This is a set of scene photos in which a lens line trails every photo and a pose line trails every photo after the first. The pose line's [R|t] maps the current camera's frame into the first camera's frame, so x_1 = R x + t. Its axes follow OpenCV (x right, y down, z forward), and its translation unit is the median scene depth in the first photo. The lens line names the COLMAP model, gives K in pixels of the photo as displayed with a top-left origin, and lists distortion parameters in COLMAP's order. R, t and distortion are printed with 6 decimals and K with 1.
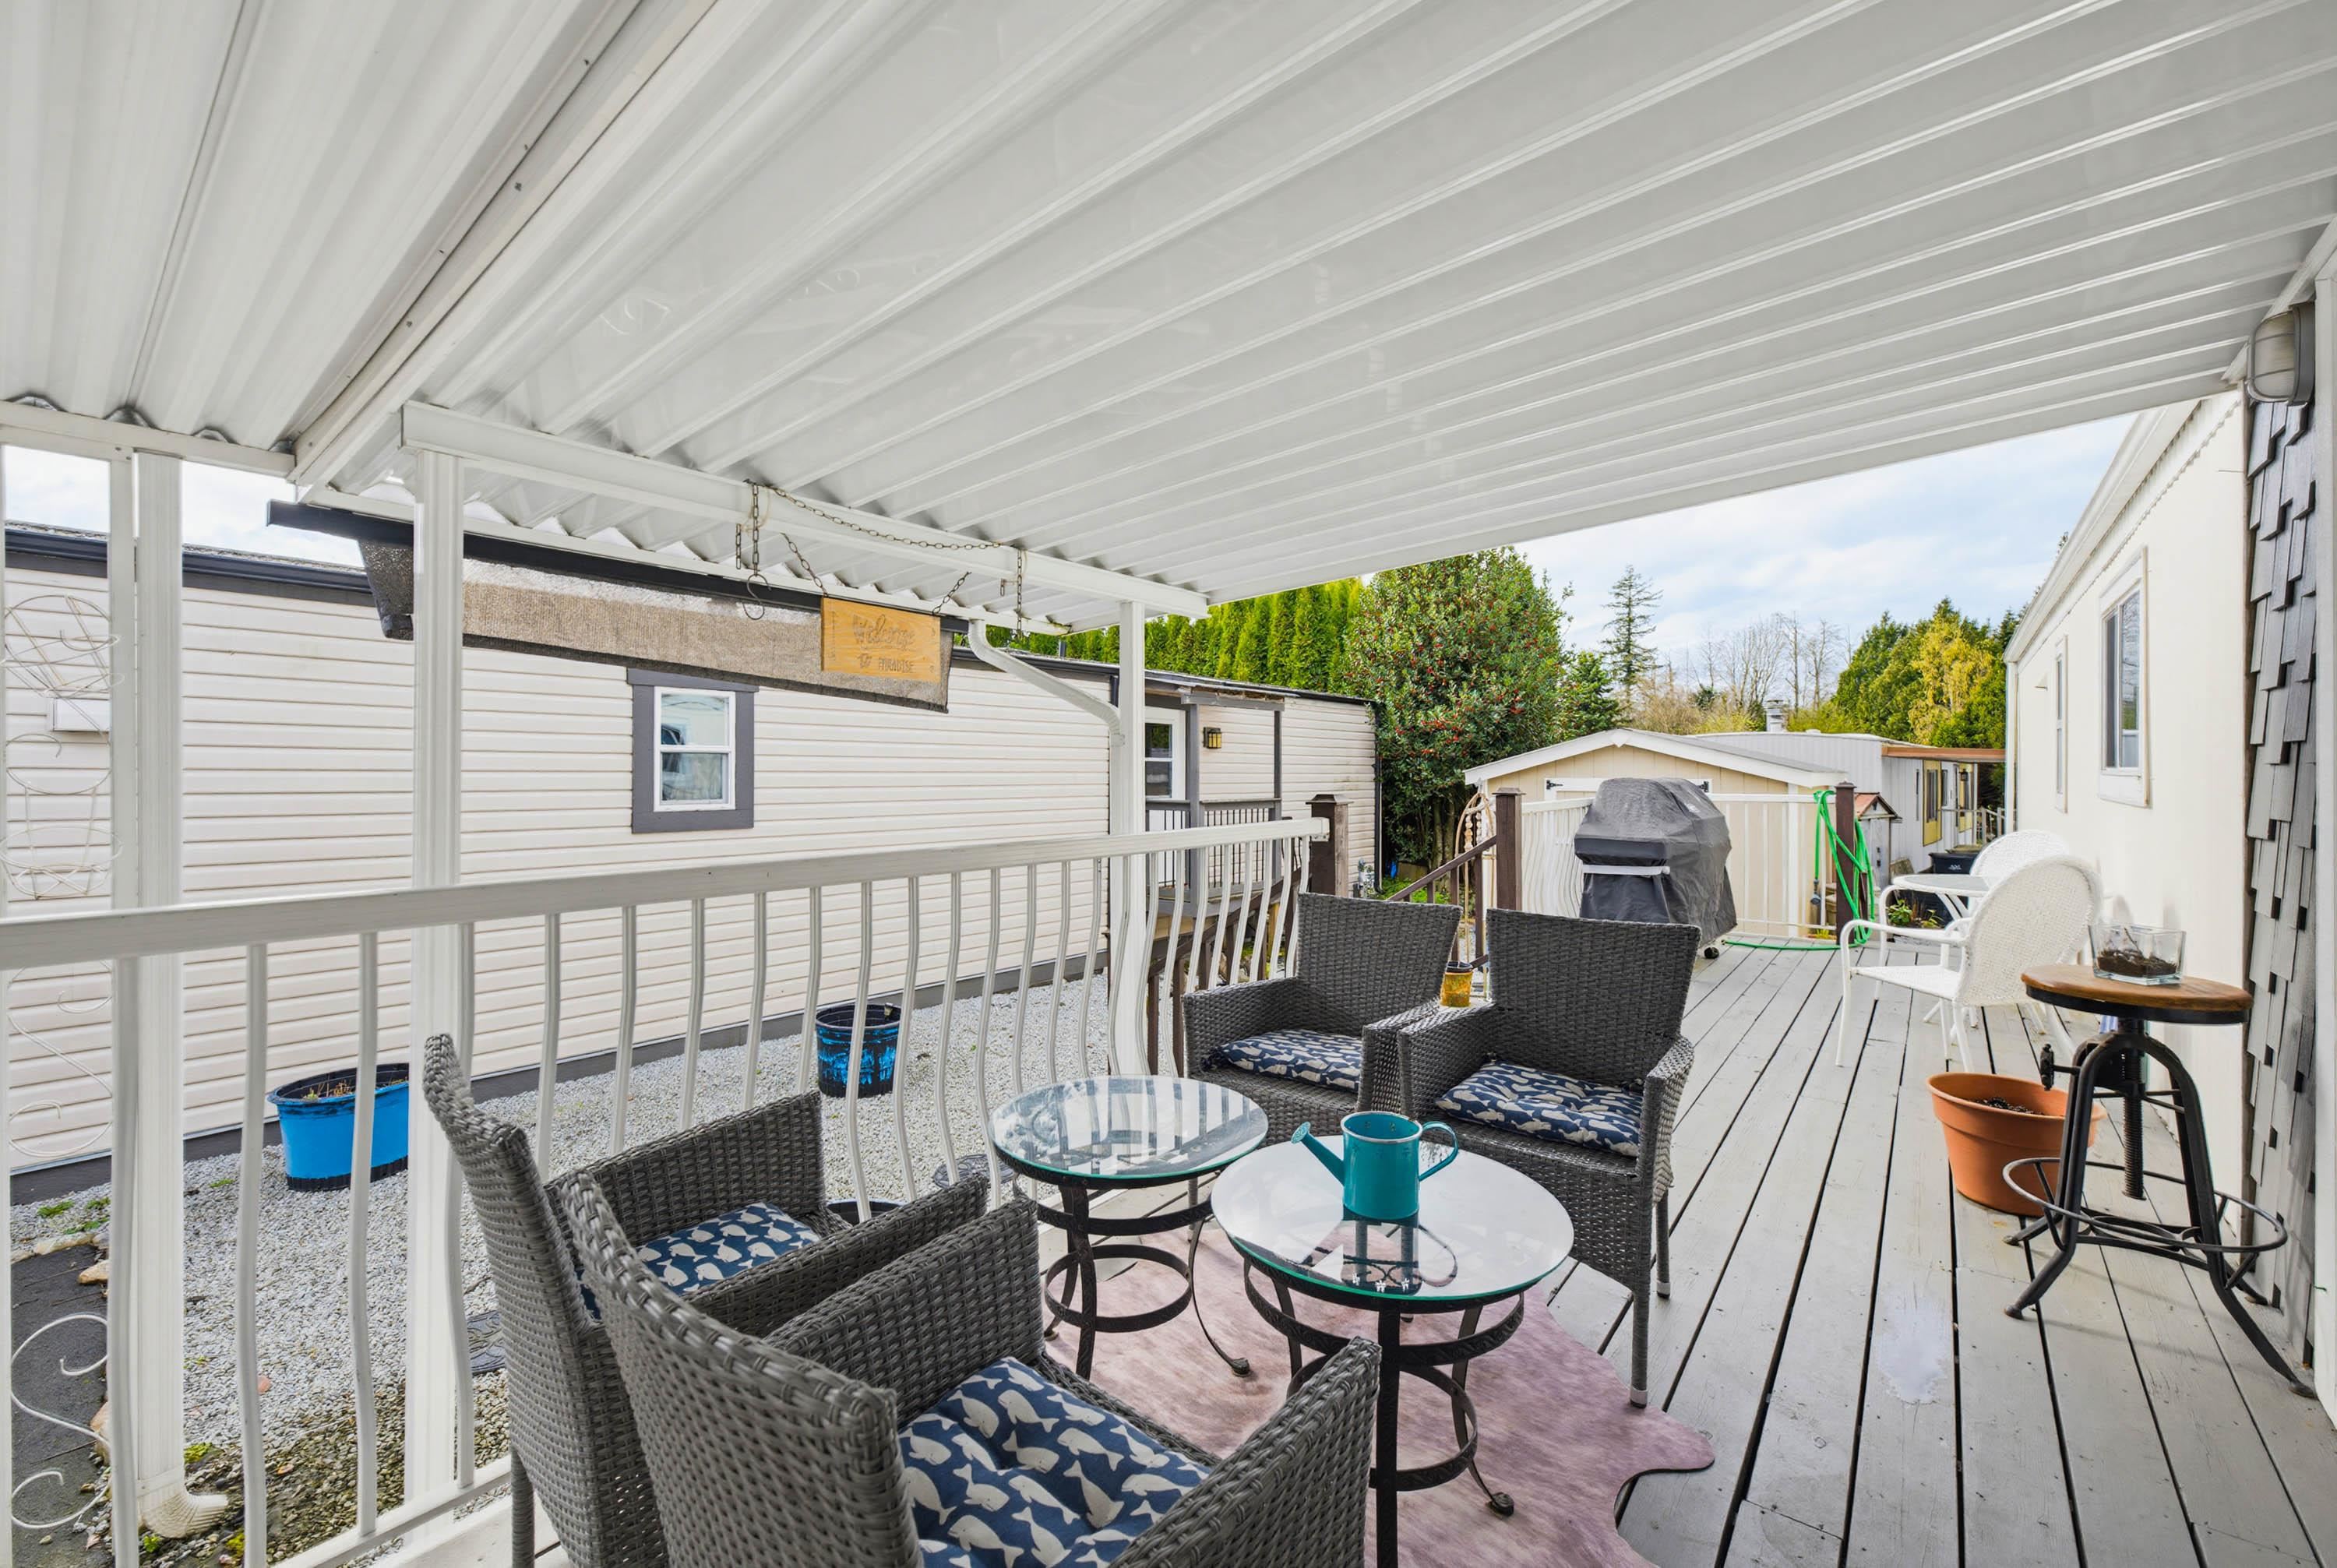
lens RADIAL K [[949.6, 0, 1172.9], [0, 949.6, 778.8], [0, 0, 1]] dist [0.001539, 0.000066]
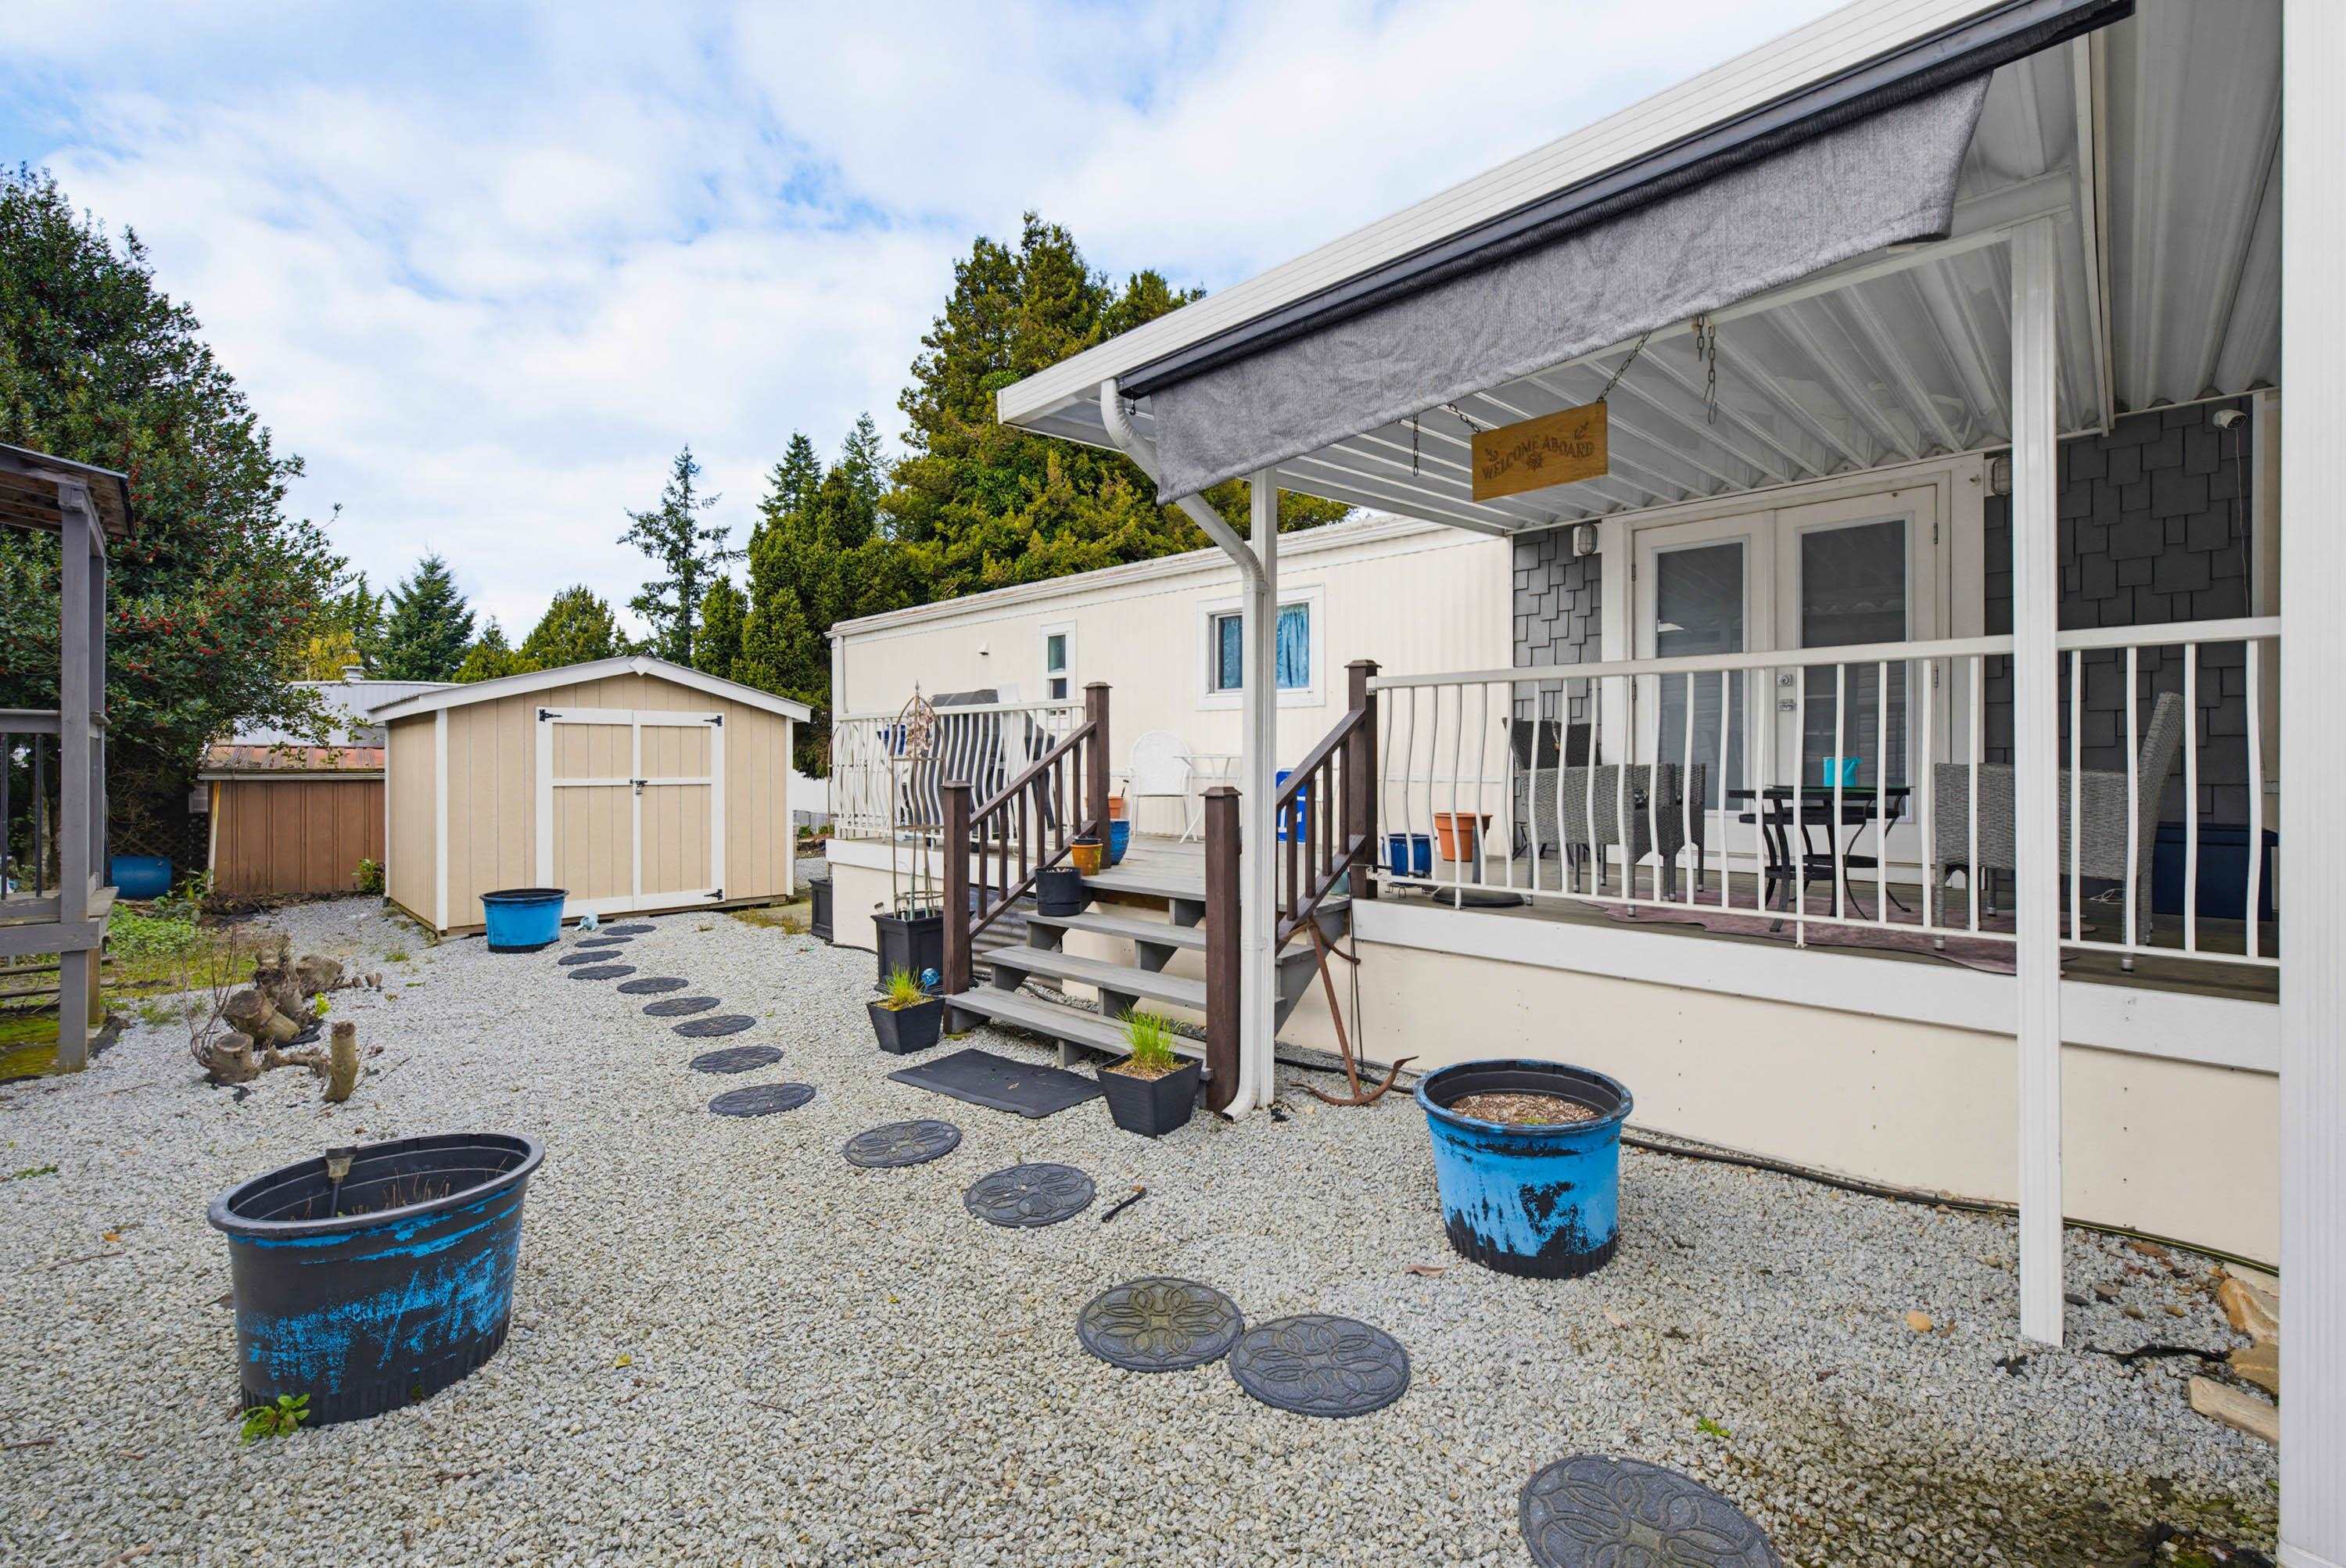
lens RADIAL K [[984.2, 0, 1178.1], [0, 984.2, 754.9], [0, 0, 1]] dist [-0.000213, -0.000770]
pose [[0.084625, 0.005217, 0.996399, -0.299097], [0.009663, 0.999935, -0.006056, 0.037510], [-0.996366, 0.010140, 0.084569, 0.287741]]
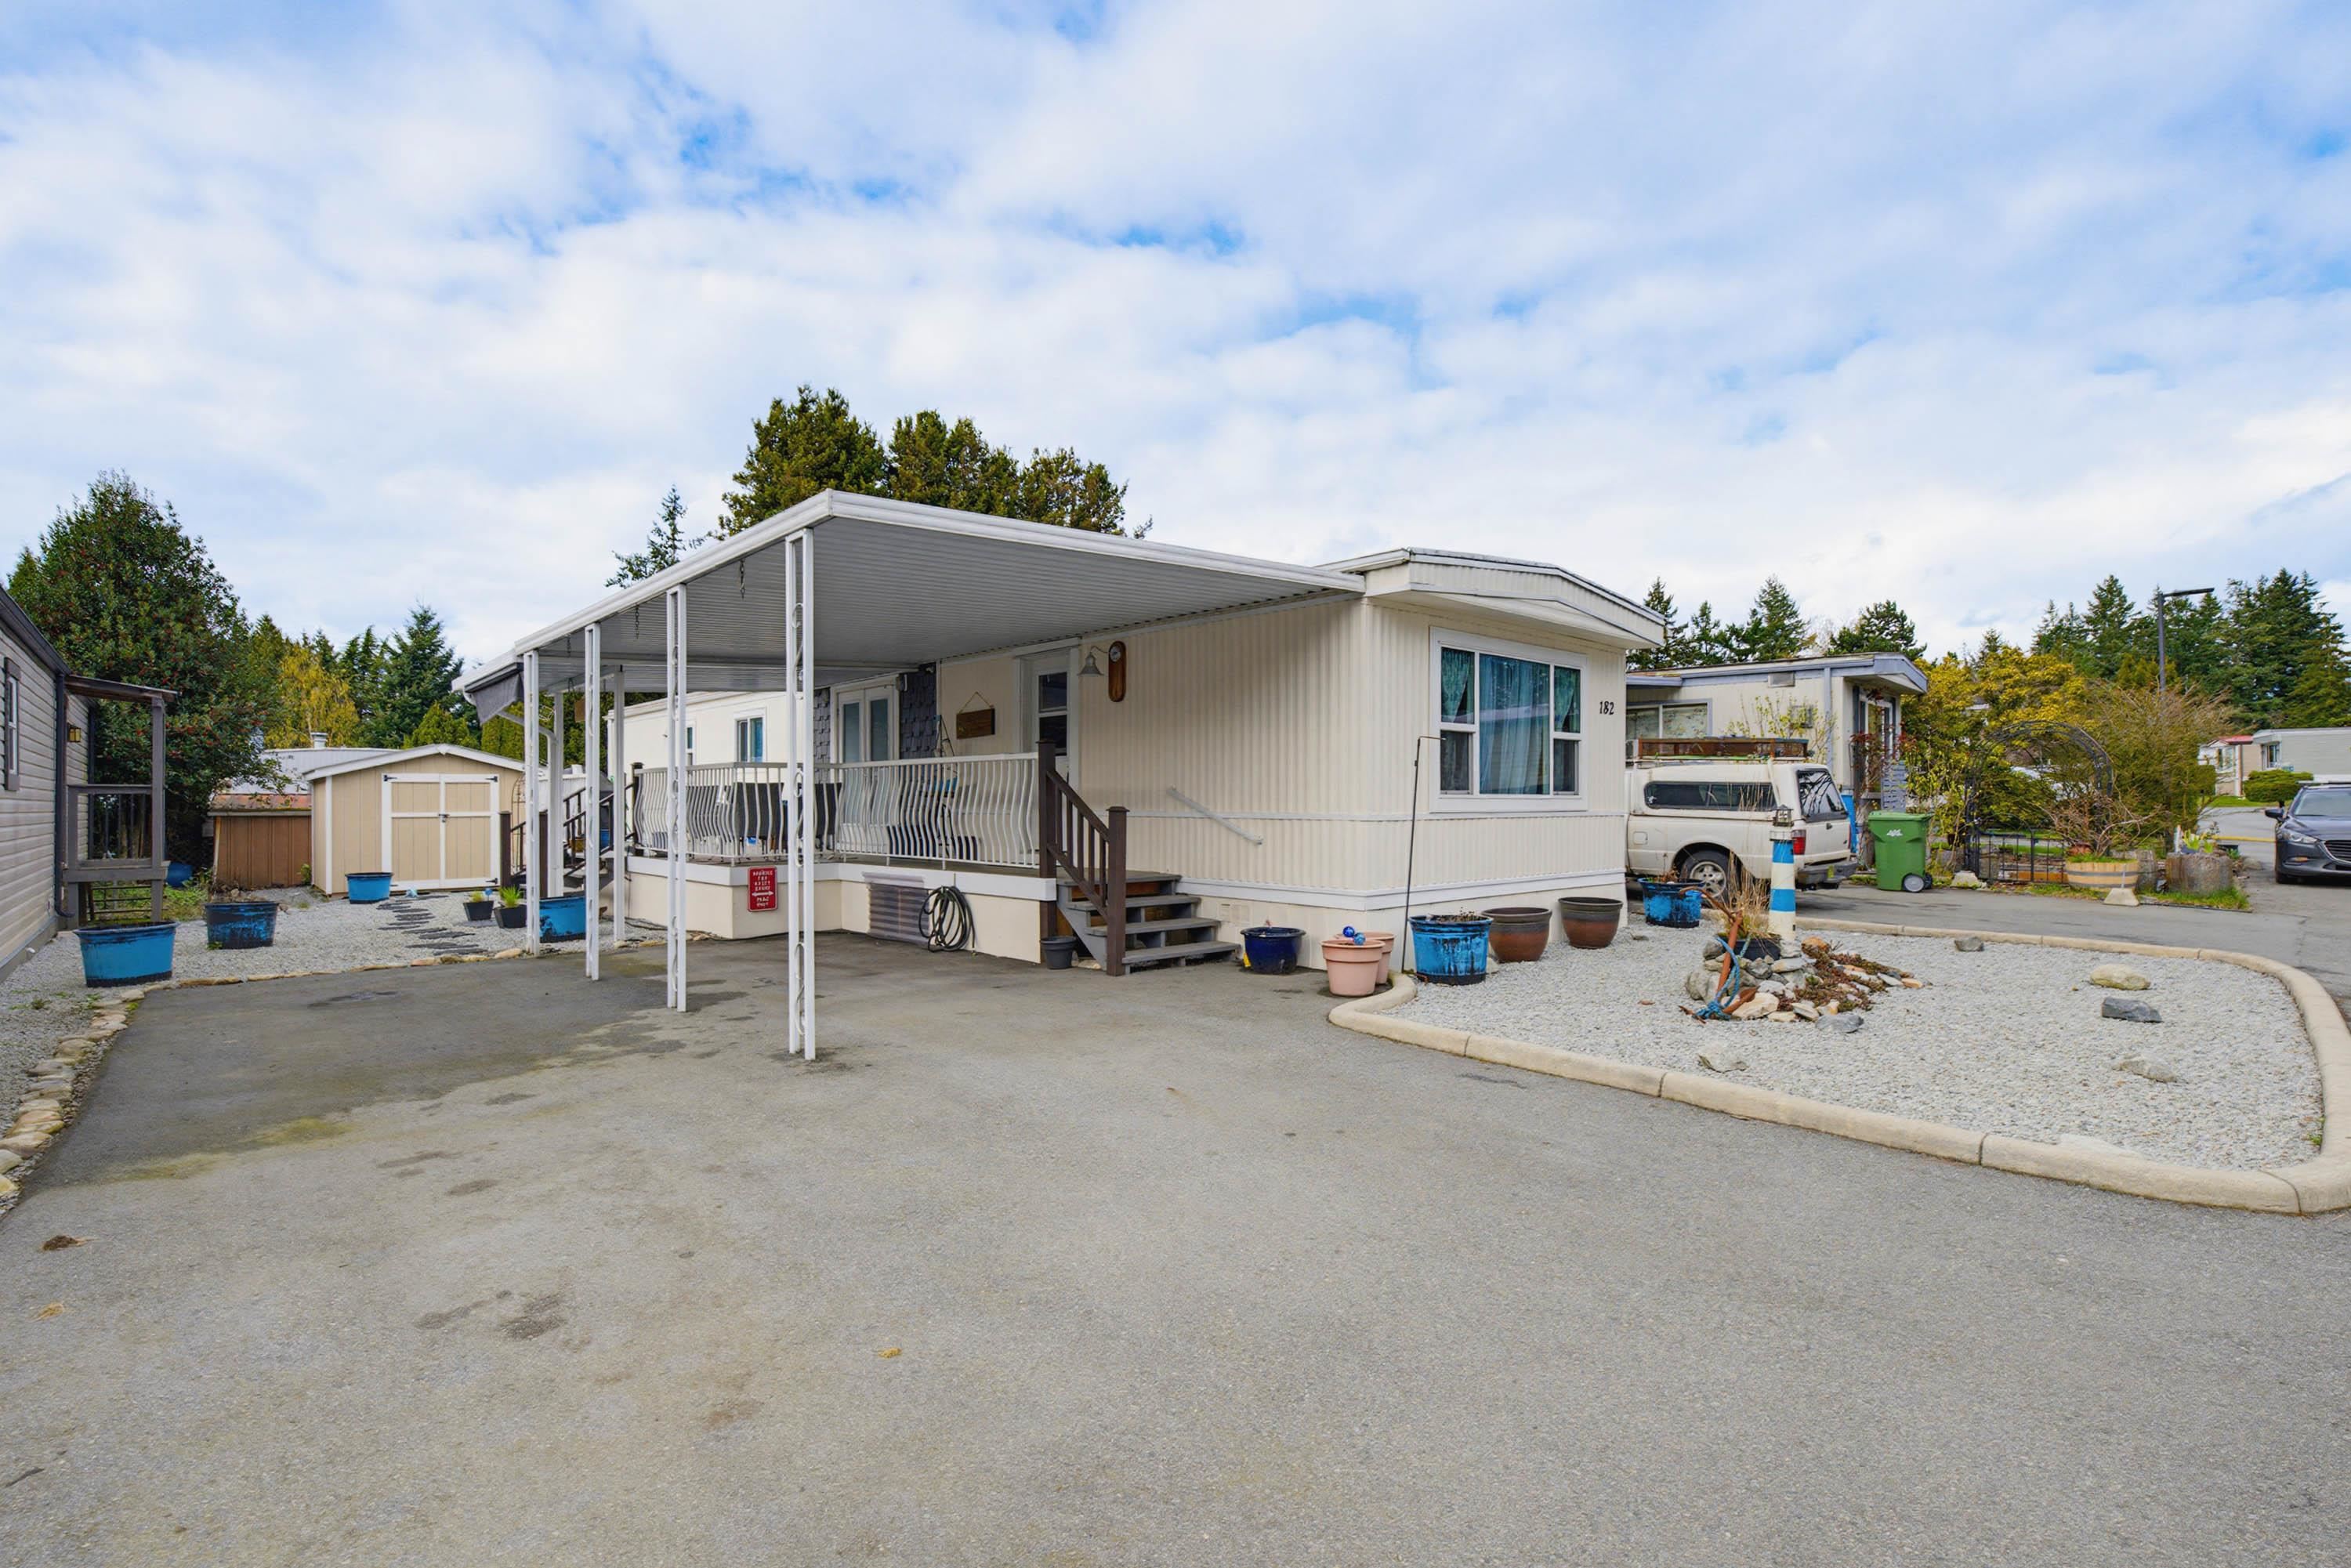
lens RADIAL K [[1094.7, 0, 1175.5], [0, 1094.7, 784.0], [0, 0, 1]] dist [0.000478, 0.000563]
pose [[0.148695, 0.011052, 0.988821, -0.828186], [0.015453, 0.999789, -0.013498, 0.042520], [-0.988762, 0.017288, 0.148492, -0.351071]]
